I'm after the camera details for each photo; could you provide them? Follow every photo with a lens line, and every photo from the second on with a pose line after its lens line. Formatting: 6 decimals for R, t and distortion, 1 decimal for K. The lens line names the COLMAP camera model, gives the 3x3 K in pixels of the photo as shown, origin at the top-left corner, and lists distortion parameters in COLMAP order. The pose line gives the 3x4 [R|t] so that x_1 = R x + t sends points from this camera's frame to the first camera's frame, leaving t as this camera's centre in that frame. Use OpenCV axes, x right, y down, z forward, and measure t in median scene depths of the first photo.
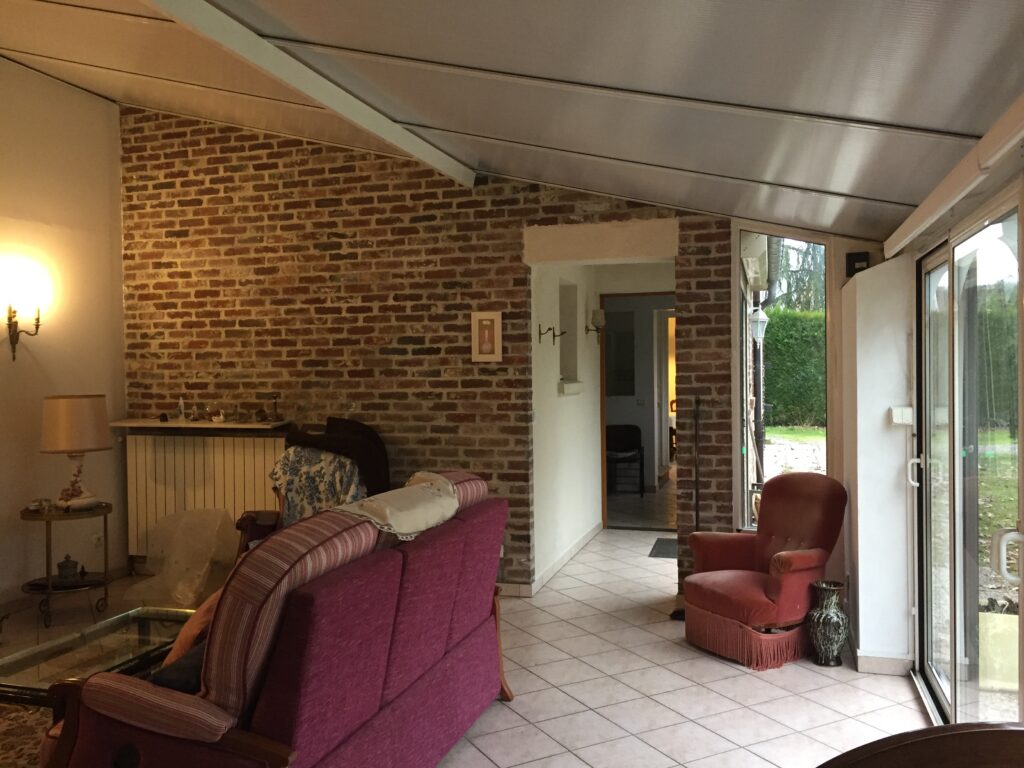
lens RADIAL K [[869.0, 0, 511.4], [0, 869.0, 380.6], [0, 0, 1]] dist [0.057663, -0.083603]
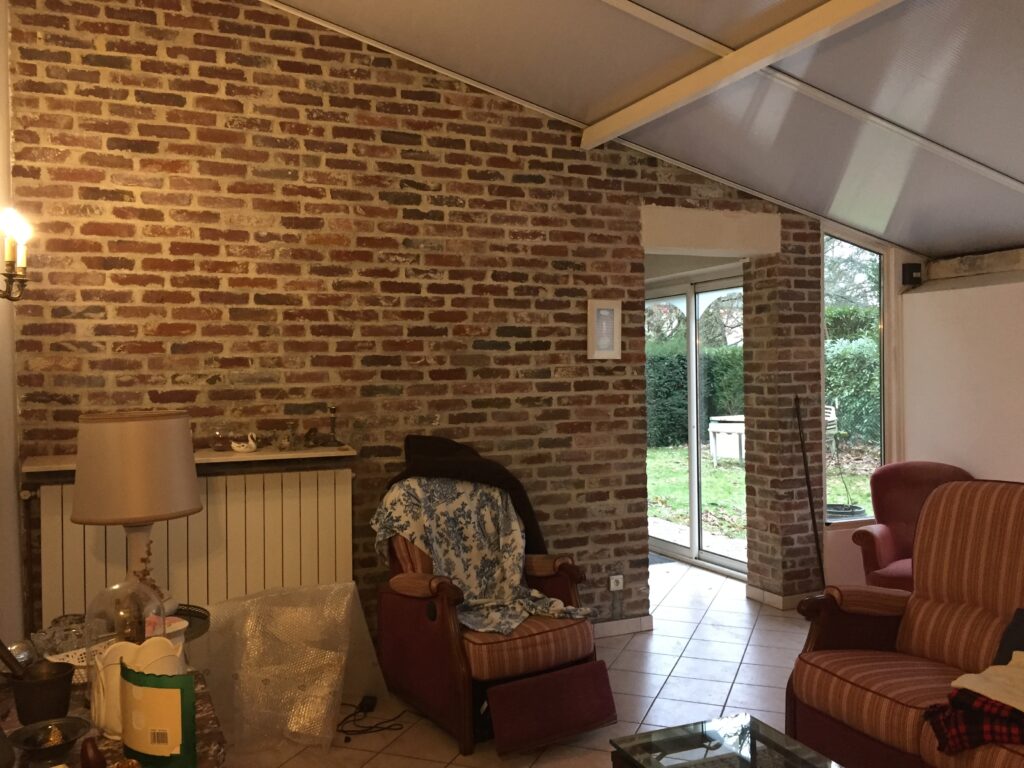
lens RADIAL K [[869.0, 0, 512.4], [0, 869.0, 382.9], [0, 0, 1]] dist [0.057663, -0.083603]
pose [[0.764371, -0.009588, 0.644706, -0.605817], [0.016586, 0.999851, -0.004794, 0.003542], [-0.644564, 0.014358, 0.764416, 0.391977]]
